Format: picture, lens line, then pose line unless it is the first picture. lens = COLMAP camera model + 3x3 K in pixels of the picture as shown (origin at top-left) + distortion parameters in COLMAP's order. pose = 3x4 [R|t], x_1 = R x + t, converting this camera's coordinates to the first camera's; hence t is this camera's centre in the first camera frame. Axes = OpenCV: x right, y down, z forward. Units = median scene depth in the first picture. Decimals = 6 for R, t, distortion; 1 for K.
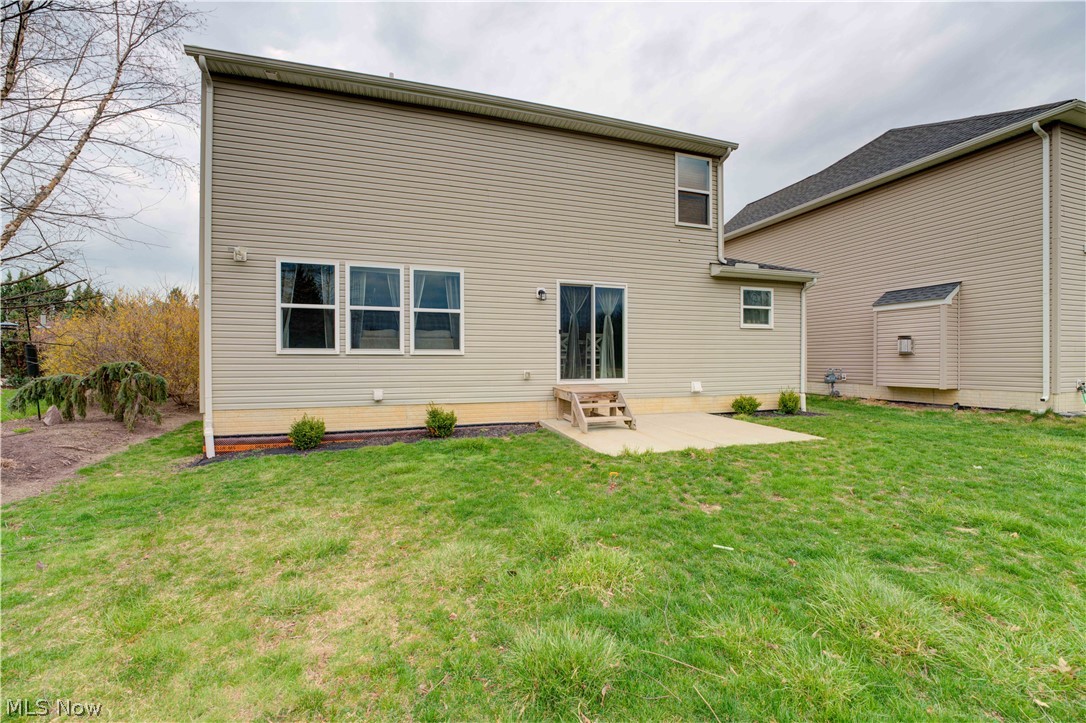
lens RADIAL K [[435.9, 0, 544.5], [0, 435.9, 360.3], [0, 0, 1]] dist [-0.030879, 0.004250]
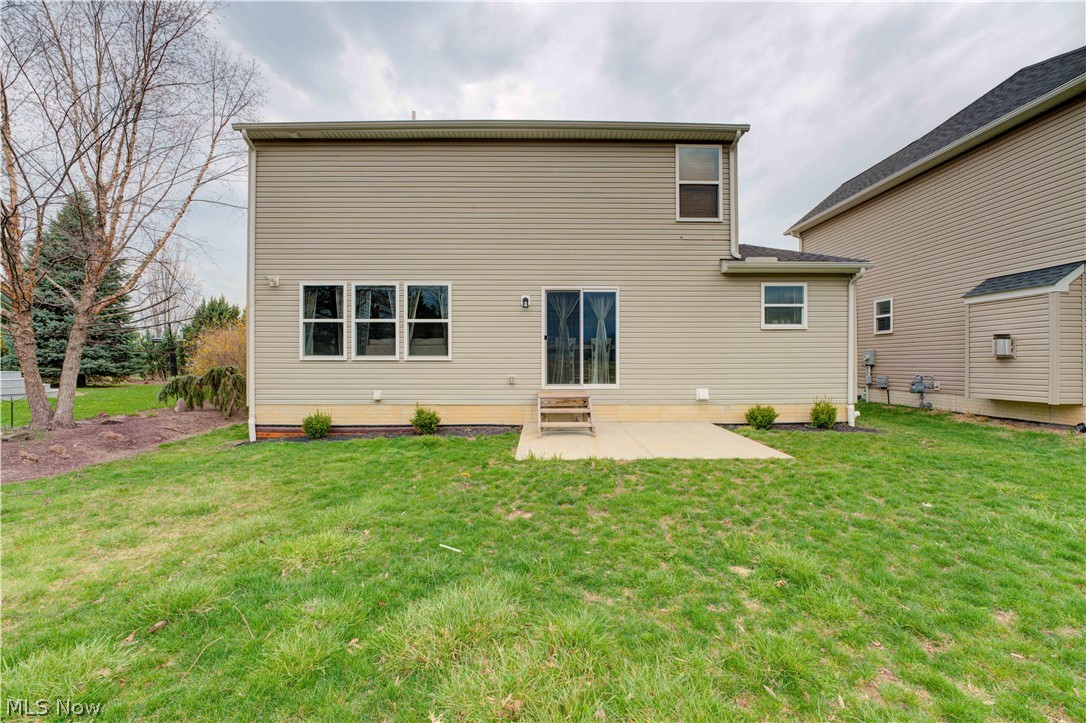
lens RADIAL K [[435.9, 0, 544.5], [0, 435.9, 360.4], [0, 0, 1]] dist [-0.030879, 0.004250]
pose [[0.955915, -0.001380, -0.293642, 0.339589], [-0.000663, 0.999976, -0.006859, -0.005000], [0.293644, 0.006752, 0.955891, 0.022757]]
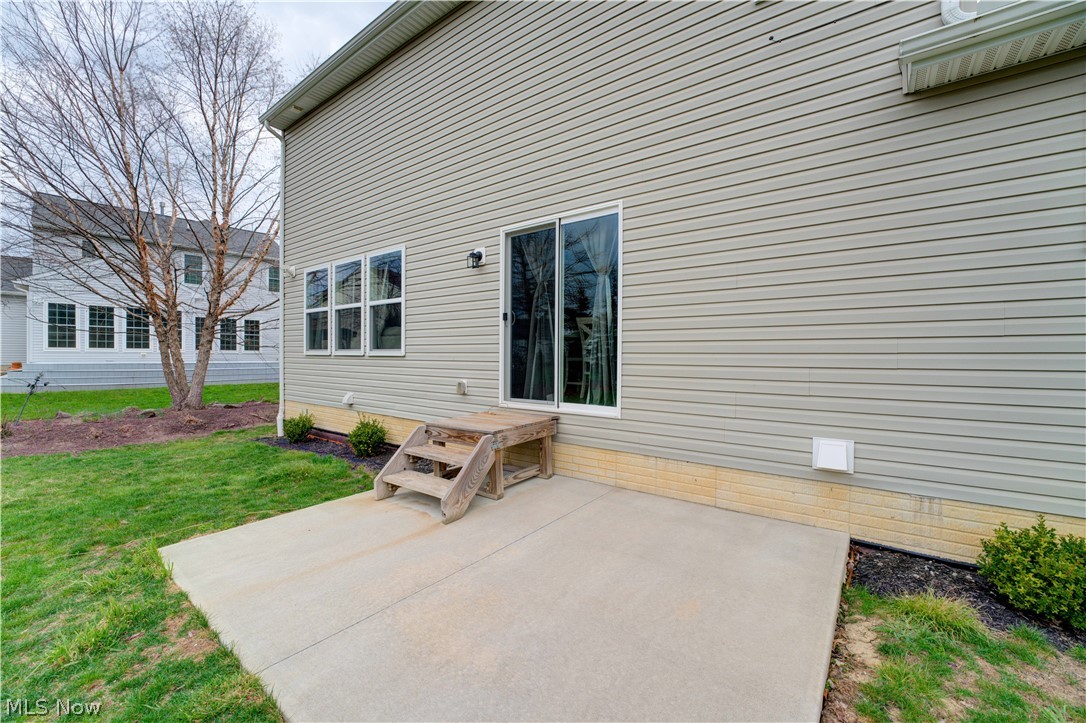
lens RADIAL K [[435.9, 0, 541.3], [0, 435.9, 360.8], [0, 0, 1]] dist [-0.030879, 0.004250]
pose [[0.569136, 0.014321, -0.822119, 0.554884], [-0.007133, 0.999897, 0.012480, -0.014301], [0.822213, -0.001239, 0.569179, 0.719377]]
